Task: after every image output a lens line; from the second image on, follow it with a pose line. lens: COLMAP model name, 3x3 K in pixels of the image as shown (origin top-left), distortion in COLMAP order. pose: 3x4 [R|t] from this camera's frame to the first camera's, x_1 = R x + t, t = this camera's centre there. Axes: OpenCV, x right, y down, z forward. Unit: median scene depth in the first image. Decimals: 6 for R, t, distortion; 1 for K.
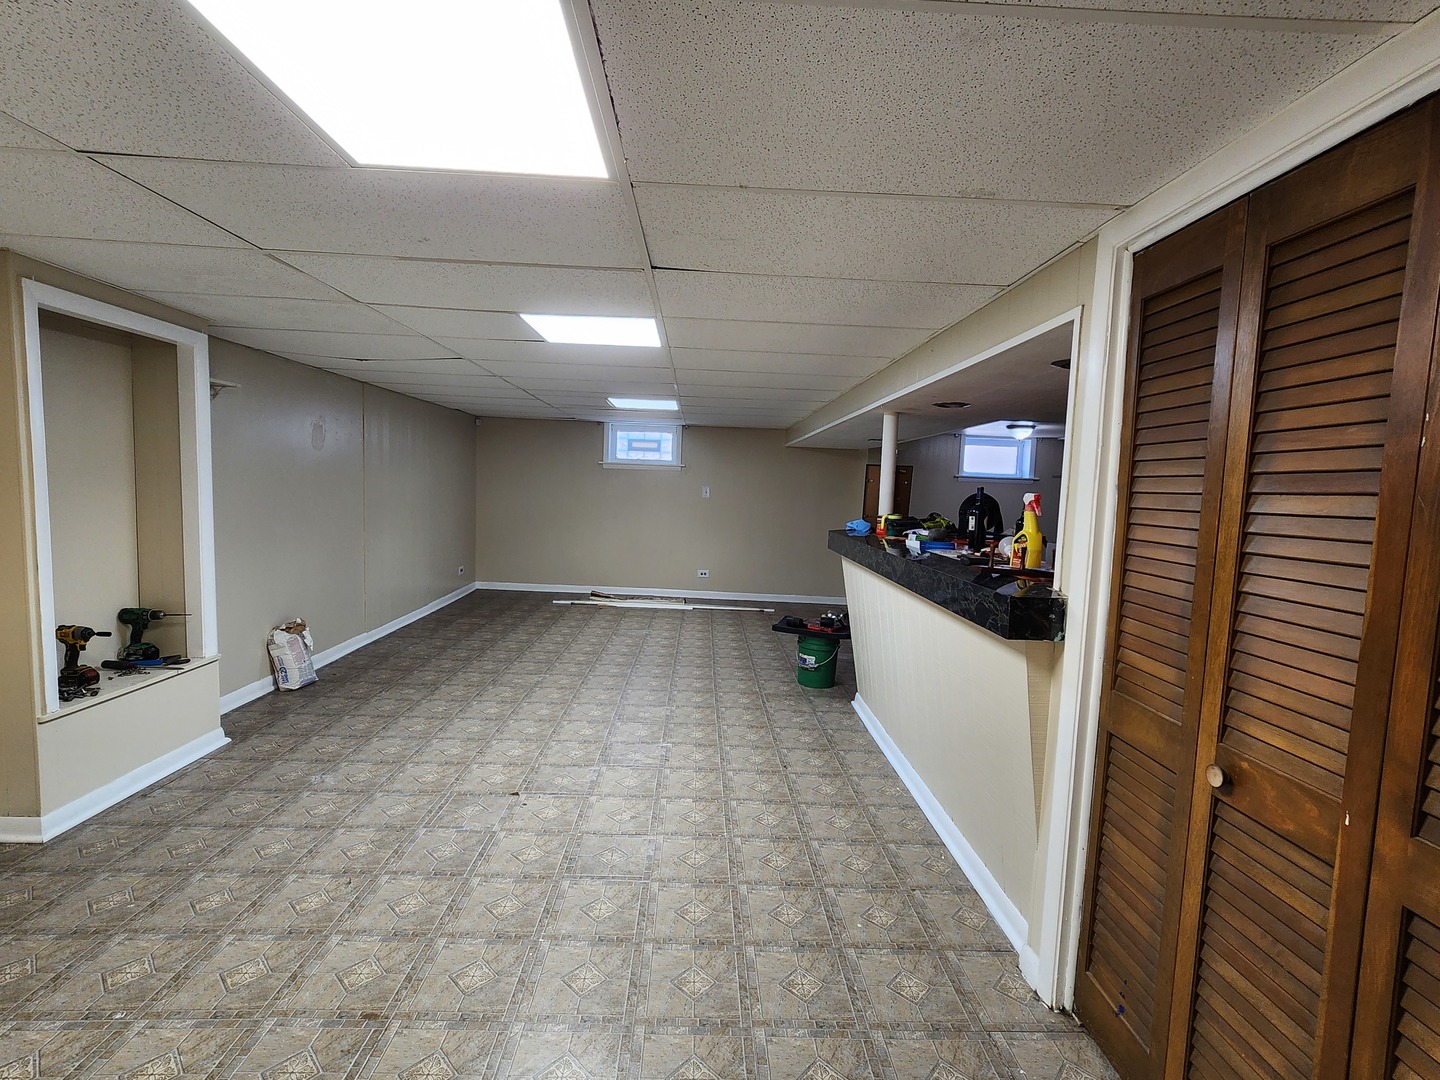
lens RADIAL K [[661.5, 0, 720.2], [0, 661.5, 539.2], [0, 0, 1]] dist [-0.004392, 0.001155]
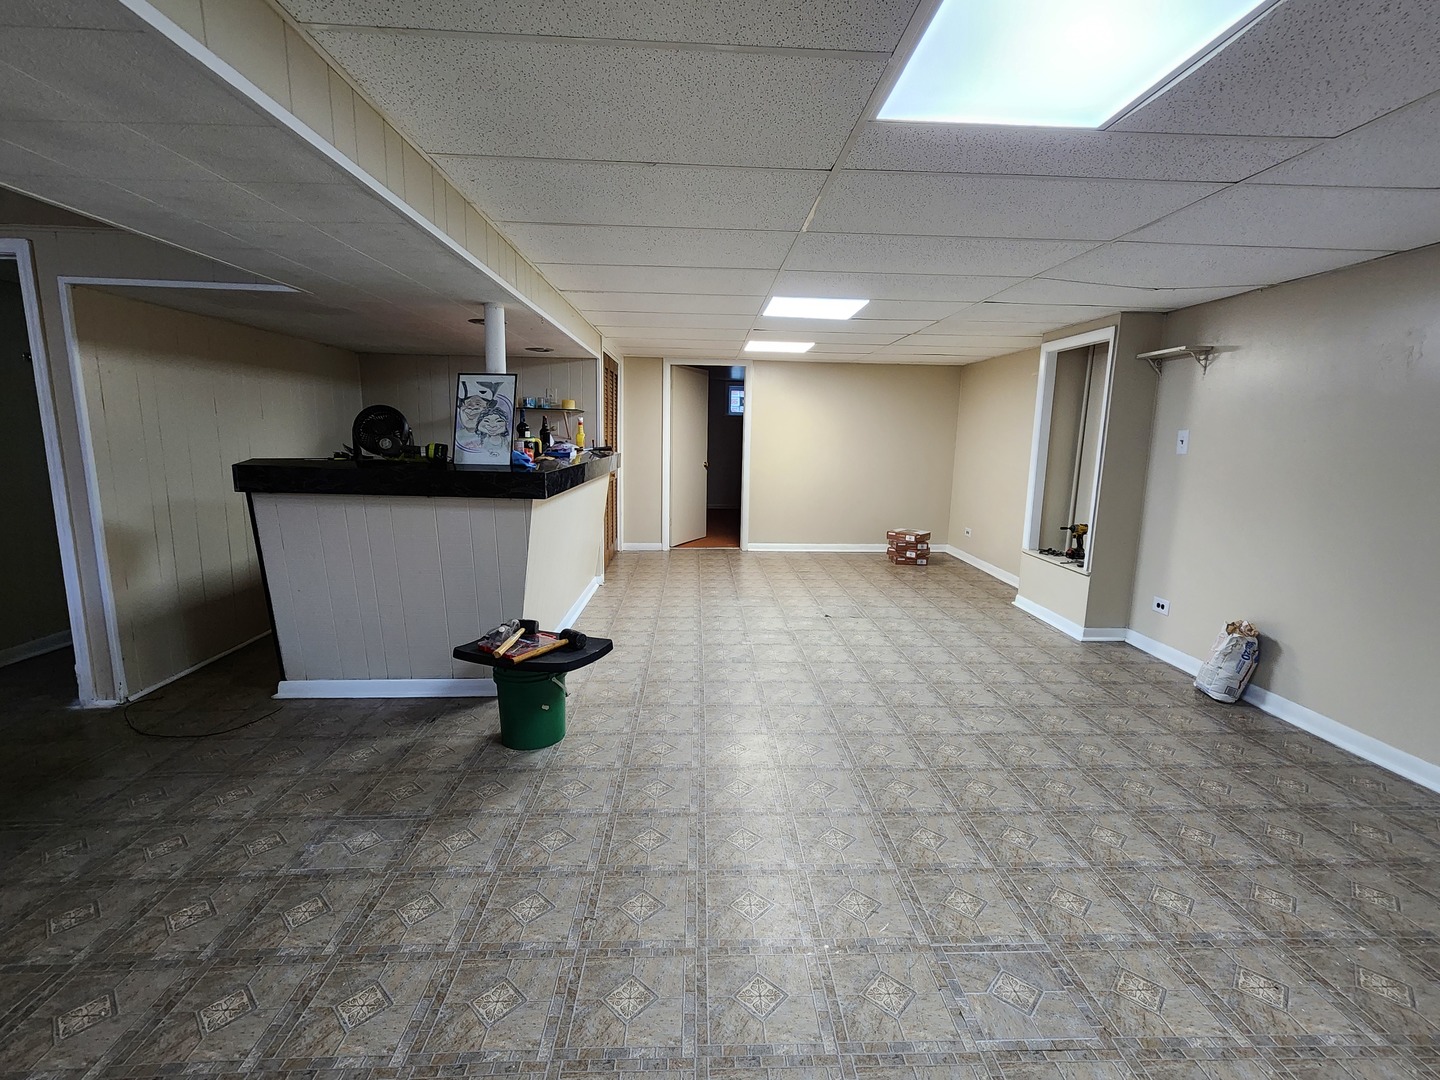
lens RADIAL K [[661.5, 0, 726.3], [0, 661.5, 545.0], [0, 0, 1]] dist [-0.004392, 0.001155]
pose [[-0.998229, -0.056655, -0.018147, -0.011671], [-0.059369, 0.968202, 0.243024, -0.136122], [0.003801, 0.243671, -0.969851, 1.986020]]
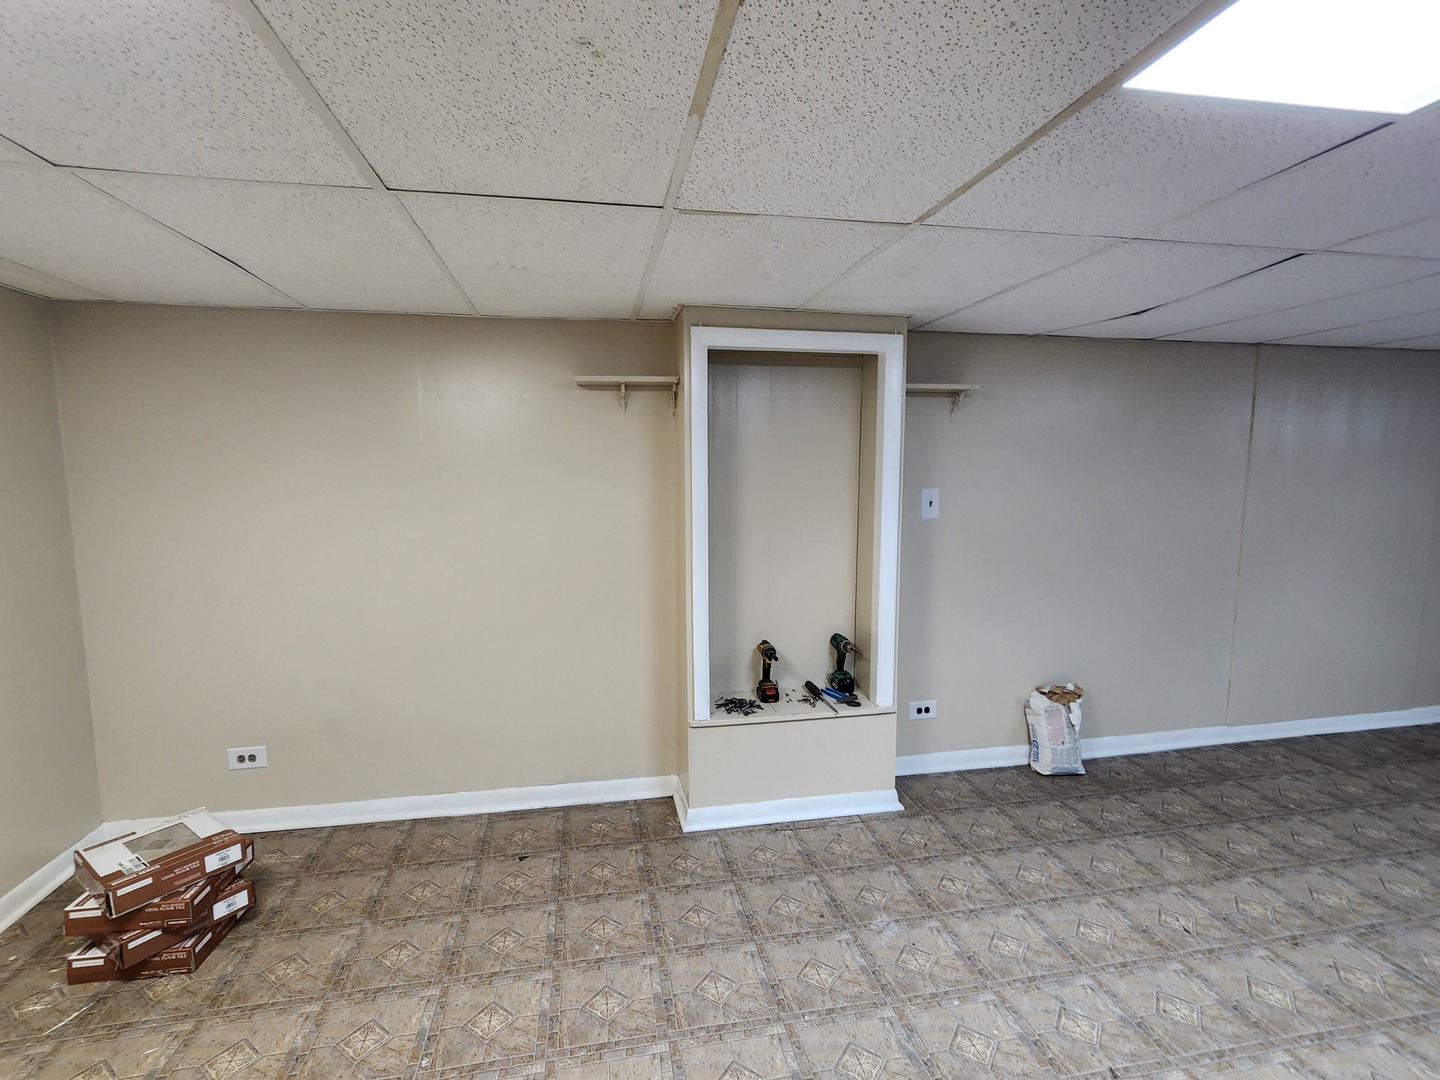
lens RADIAL K [[661.5, 0, 717.4], [0, 661.5, 544.3], [0, 0, 1]] dist [-0.004392, 0.001155]
pose [[0.153290, 0.078083, -0.985091, 0.034778], [-0.072437, 0.995079, 0.067603, -0.069301], [0.985523, 0.060994, 0.158192, 0.545430]]
